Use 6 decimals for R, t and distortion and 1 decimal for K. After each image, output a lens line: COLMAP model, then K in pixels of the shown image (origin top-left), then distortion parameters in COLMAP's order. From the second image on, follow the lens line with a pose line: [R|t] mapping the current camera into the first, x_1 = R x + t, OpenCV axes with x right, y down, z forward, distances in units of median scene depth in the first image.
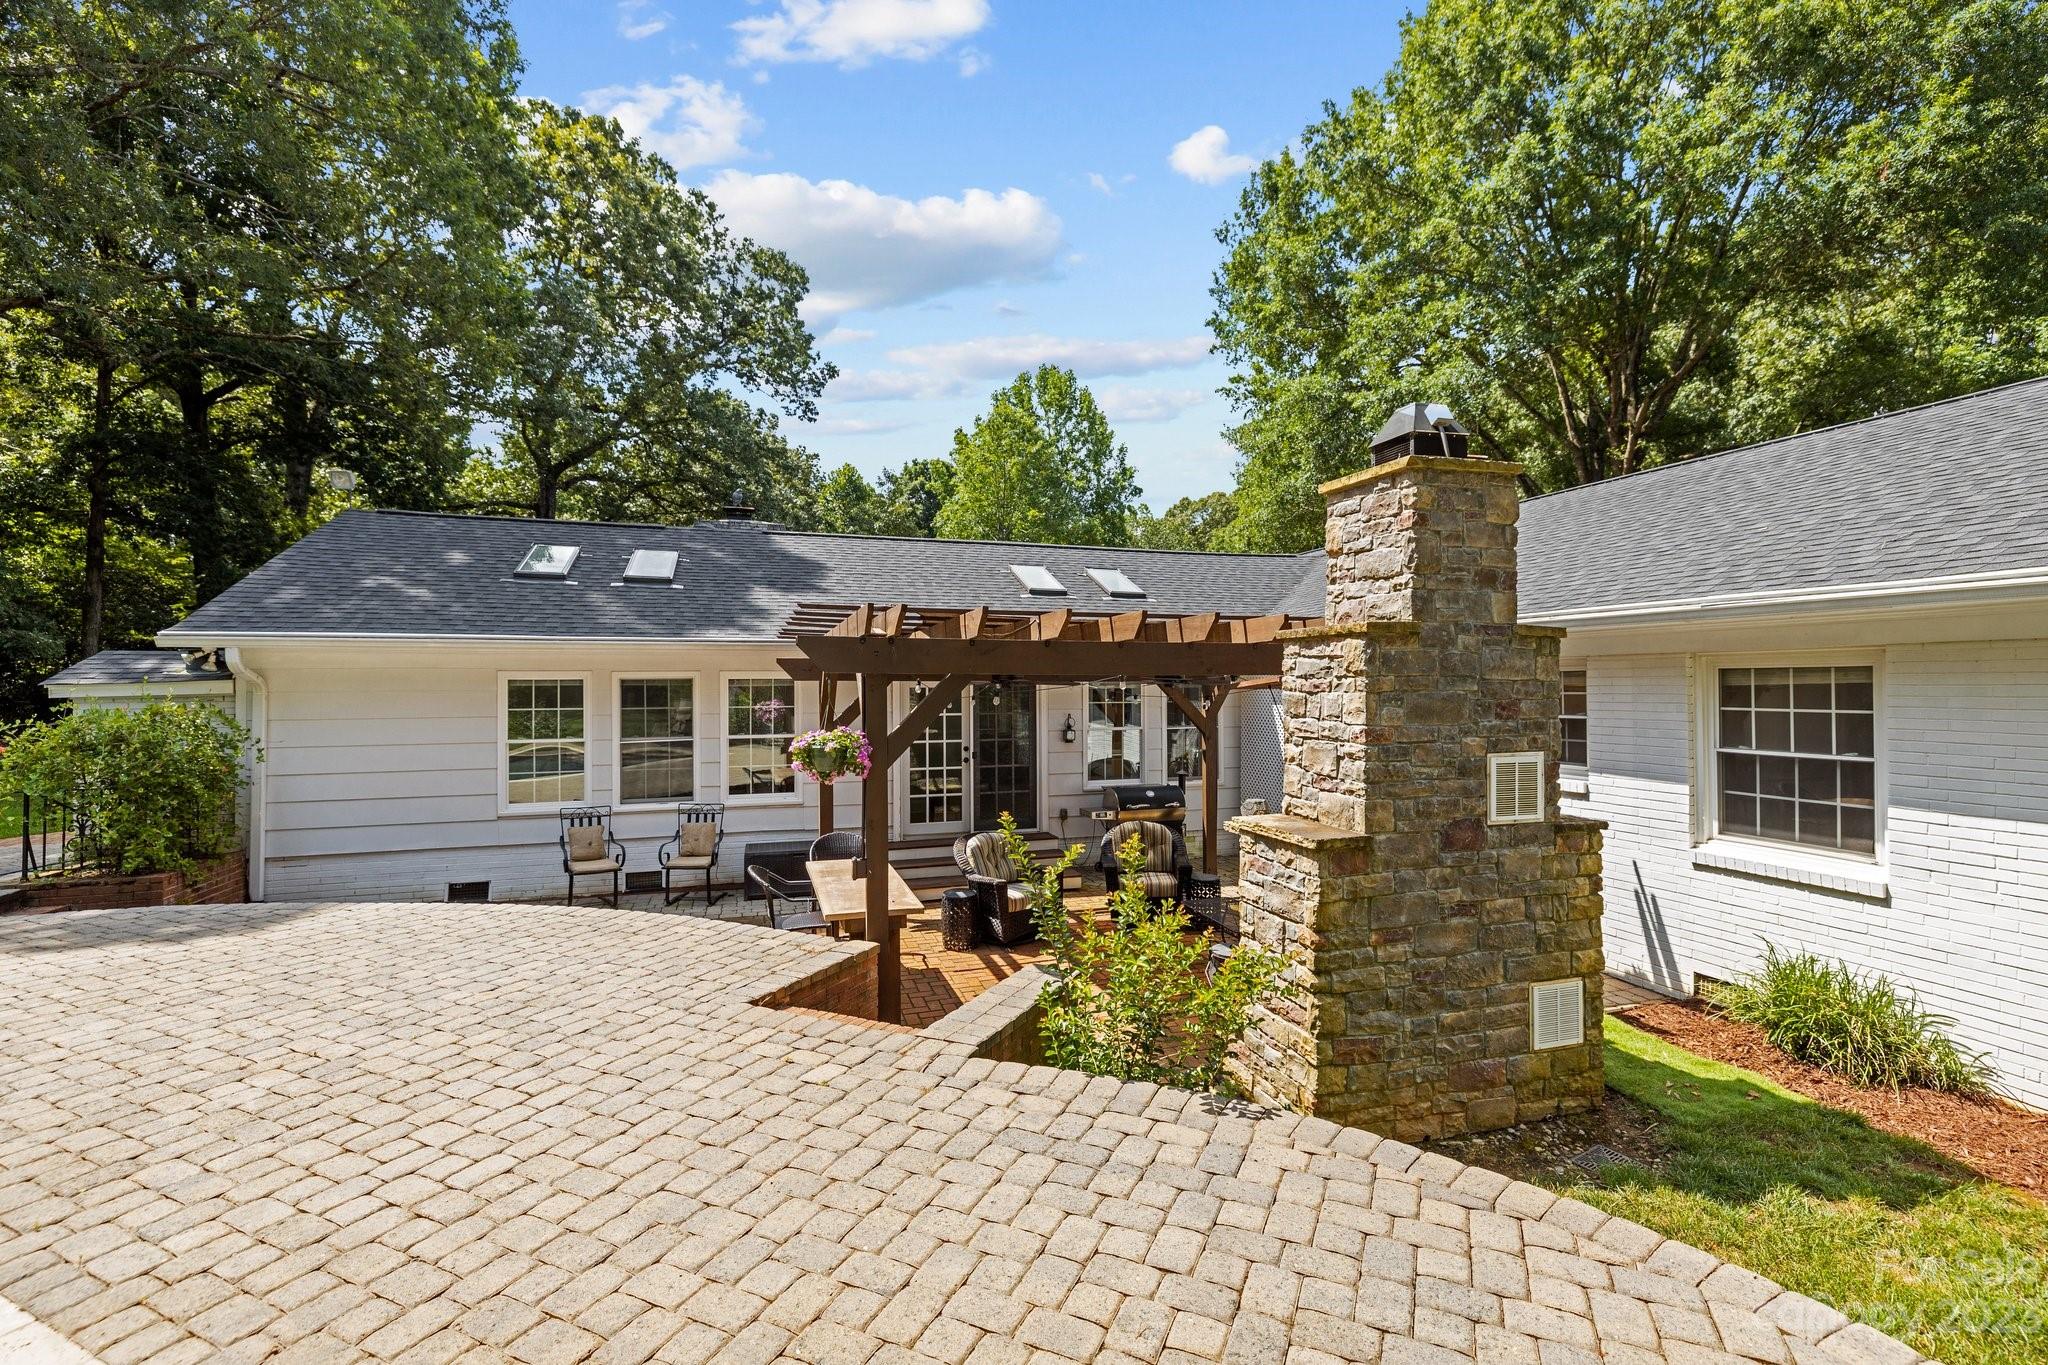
lens RADIAL K [[882.4, 0, 1028.3], [0, 882.4, 682.7], [0, 0, 1]] dist [-0.000609, -0.000195]
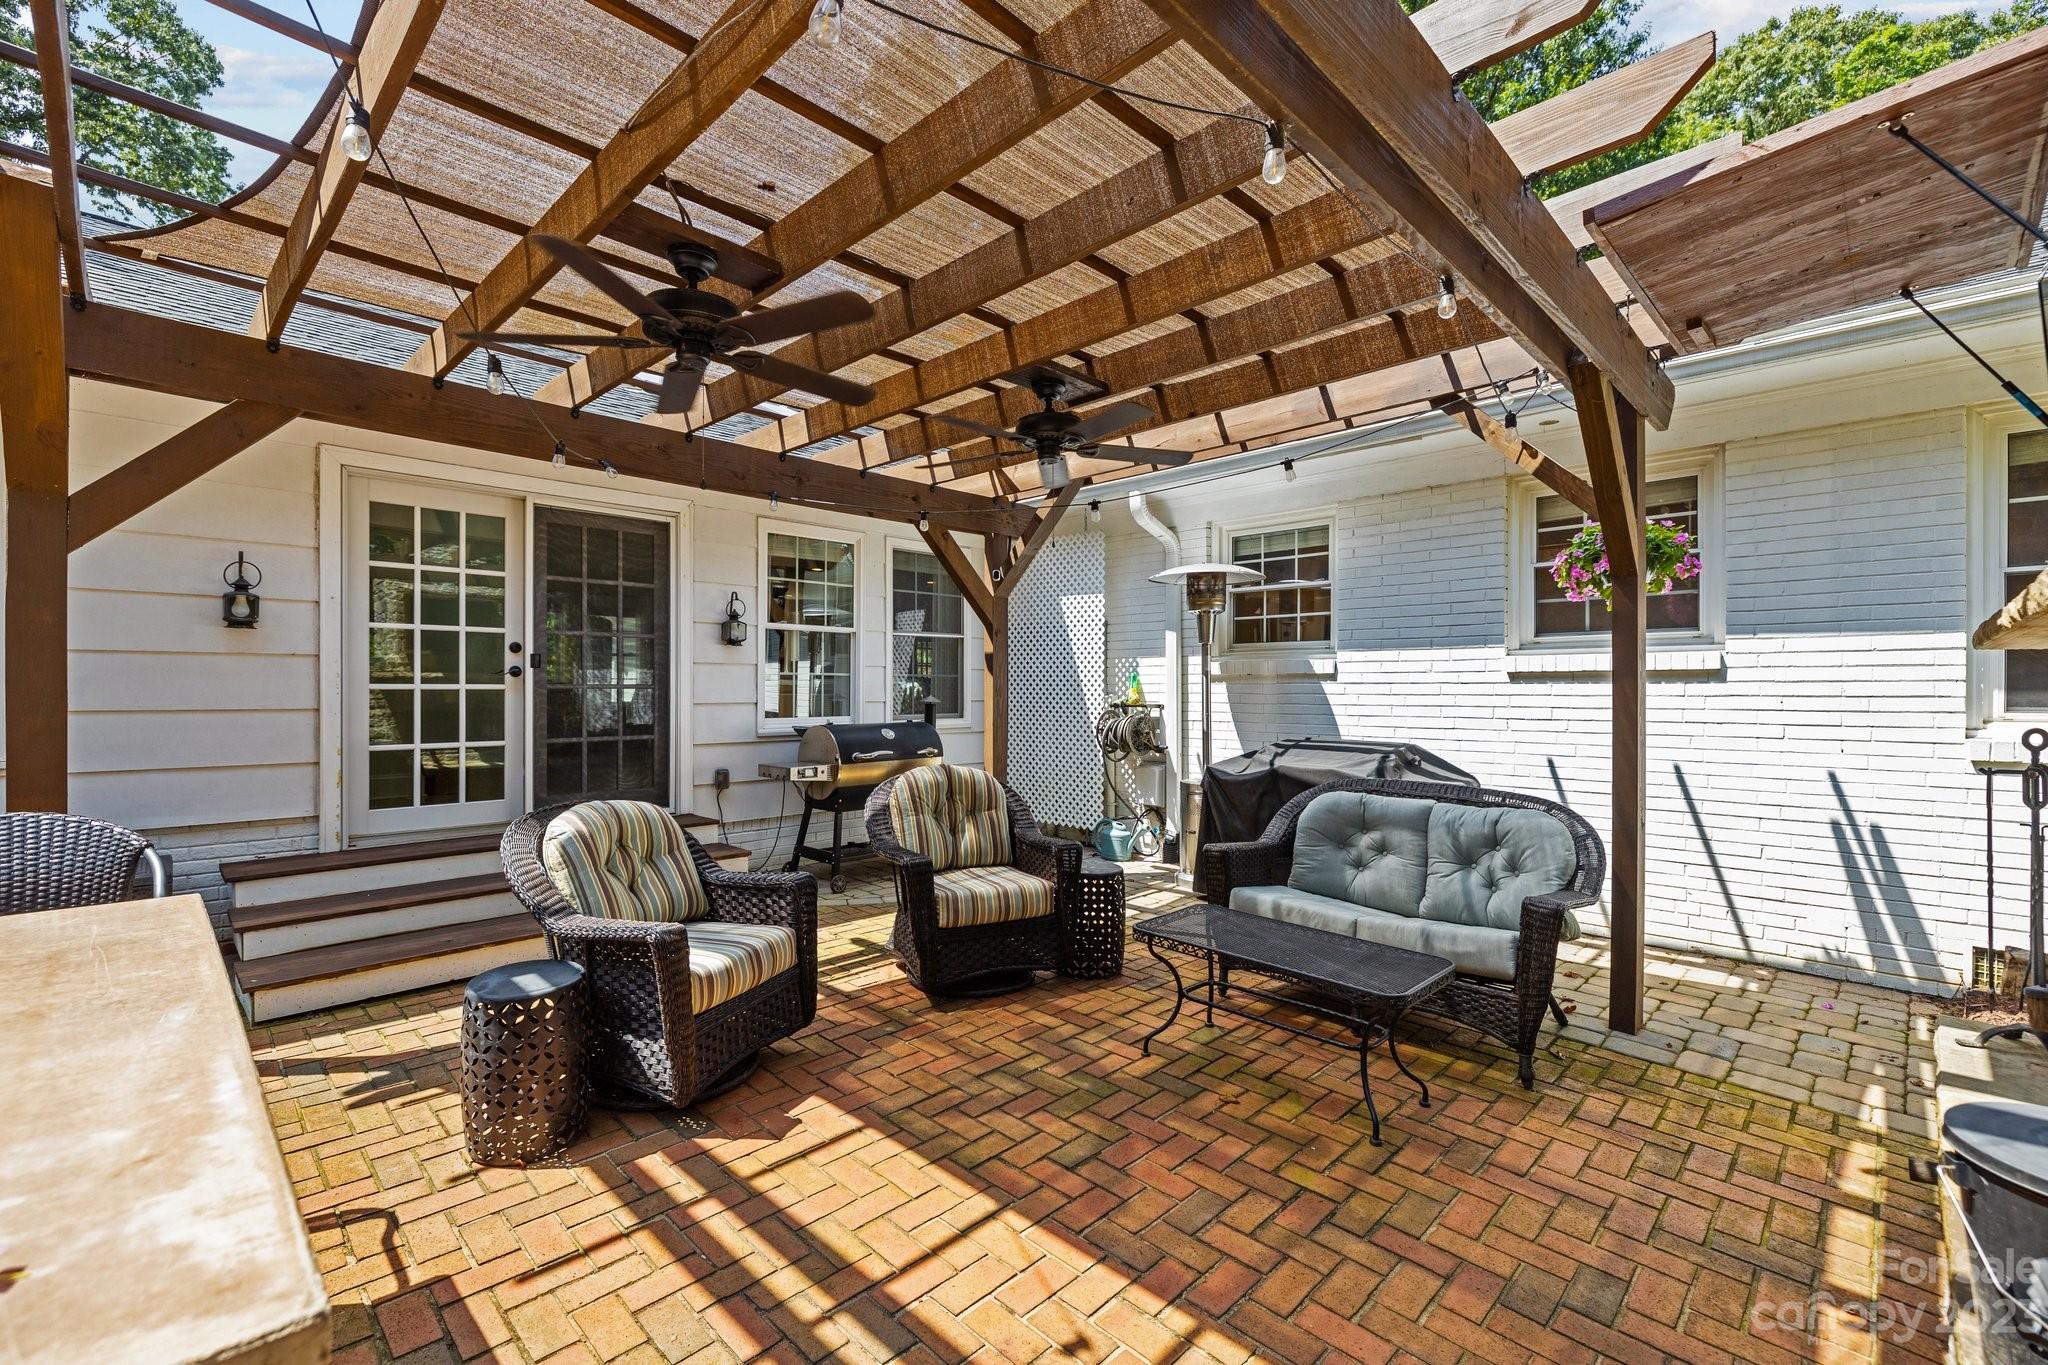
lens RADIAL K [[882.4, 0, 1024.7], [0, 882.4, 688.3], [0, 0, 1]] dist [-0.000609, -0.000195]
pose [[0.885878, 0.005707, 0.463883, -0.066975], [-0.009388, 0.999940, 0.005626, 0.128115], [-0.463823, -0.009339, 0.885879, 0.631061]]
